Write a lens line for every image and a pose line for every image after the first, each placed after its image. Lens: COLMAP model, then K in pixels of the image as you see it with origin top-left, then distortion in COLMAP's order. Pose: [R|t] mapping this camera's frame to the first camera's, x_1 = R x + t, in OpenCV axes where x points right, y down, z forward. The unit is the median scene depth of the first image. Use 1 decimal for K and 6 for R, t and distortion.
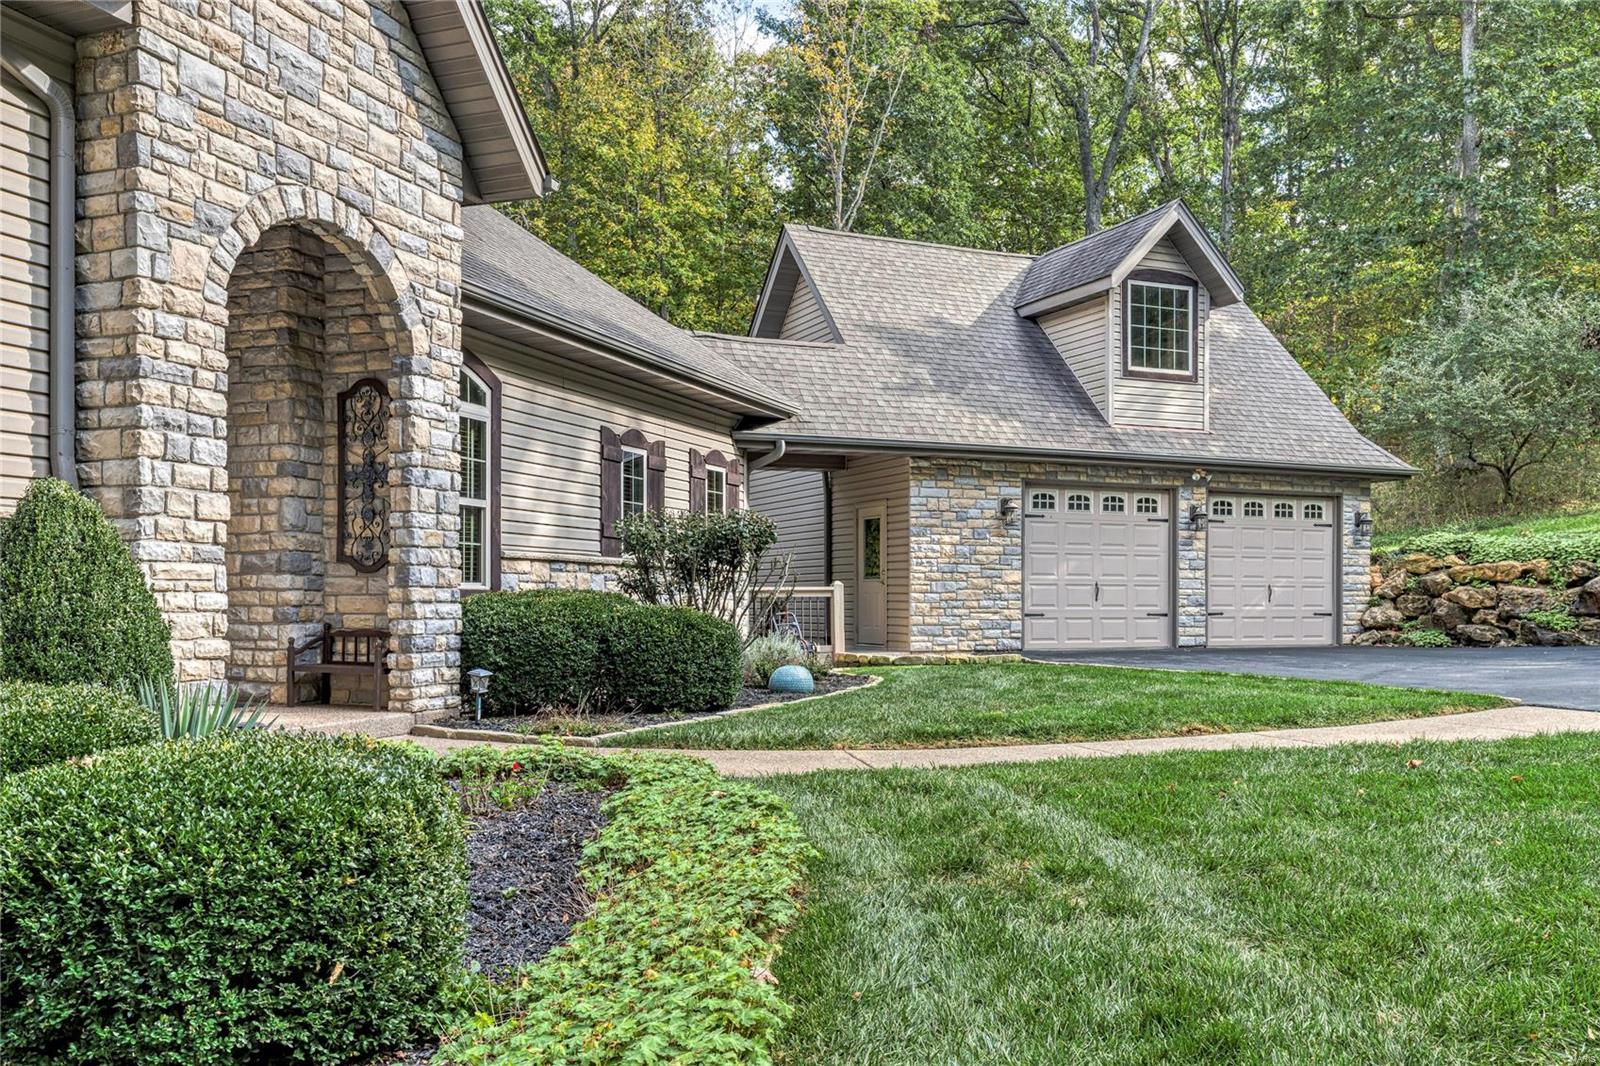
lens RADIAL K [[1380.3, 0, 800.0], [0, 1380.3, 533.0], [0, 0, 1]] dist [0.004944, -0.000019]
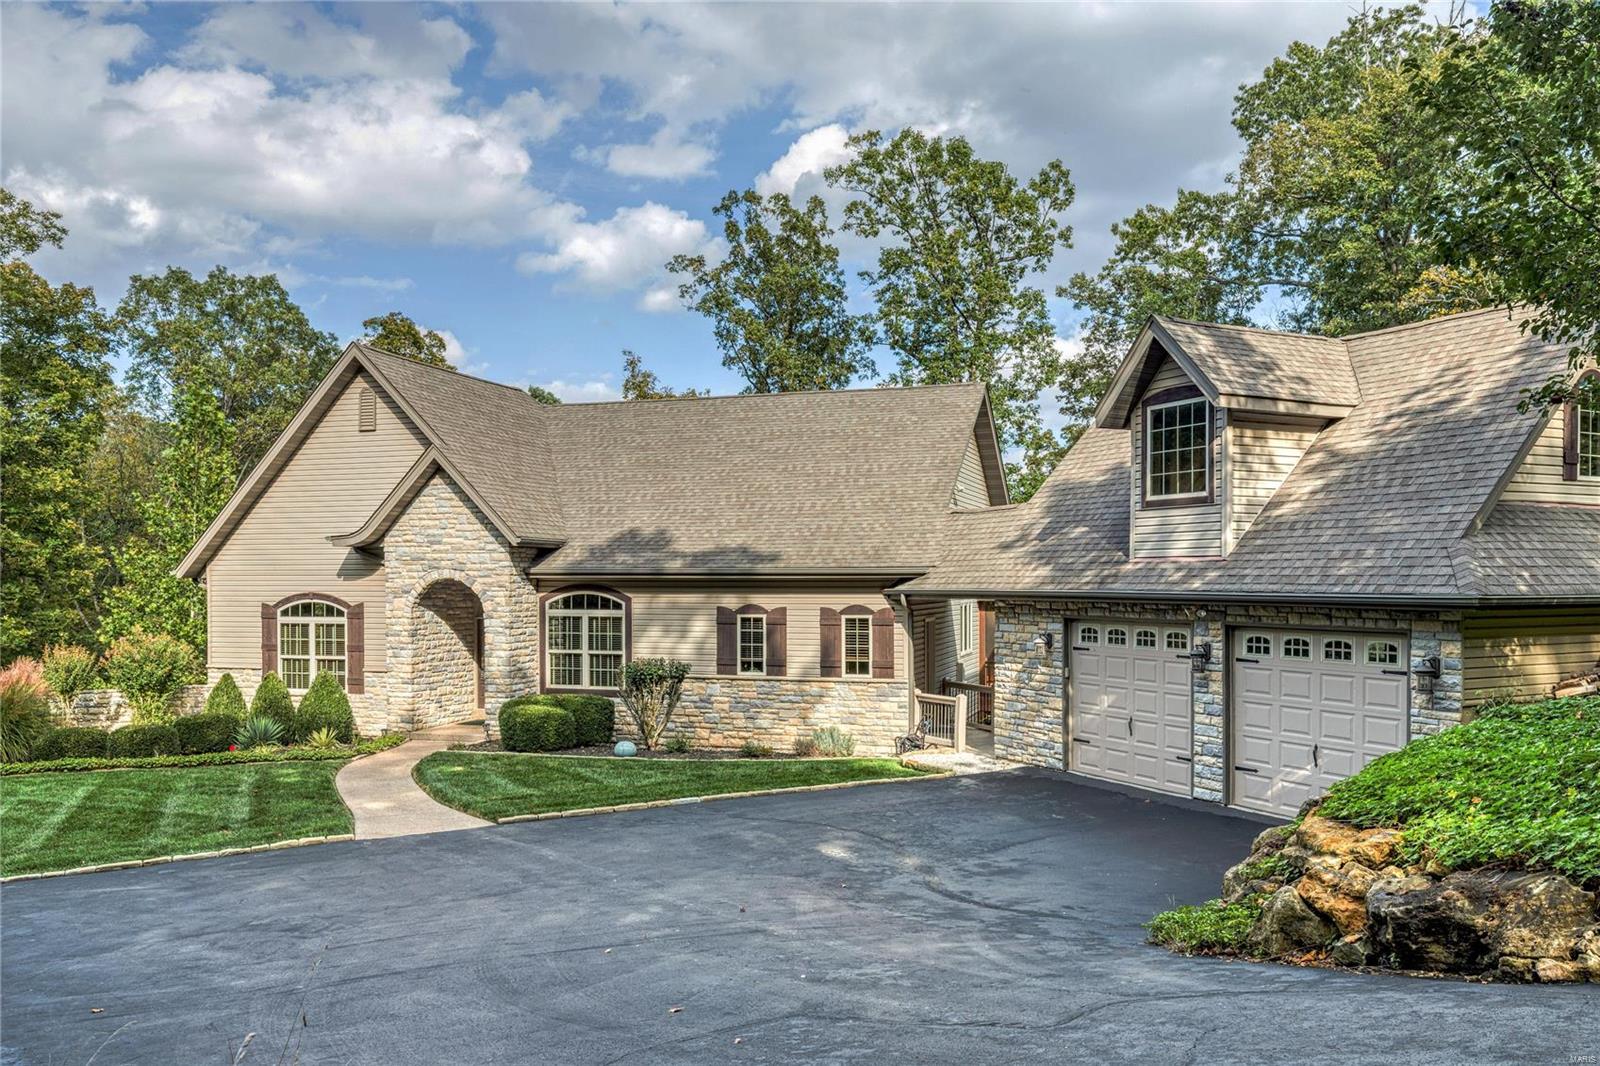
lens RADIAL K [[1226.4, 0, 800.0], [0, 1226.4, 533.0], [0, 0, 1]] dist [0.007463, 0.001257]
pose [[0.051833, -0.037969, -0.997934, 1.086128], [0.053819, 0.997931, -0.035173, -0.078395], [0.997205, -0.051885, 0.053769, 0.710153]]
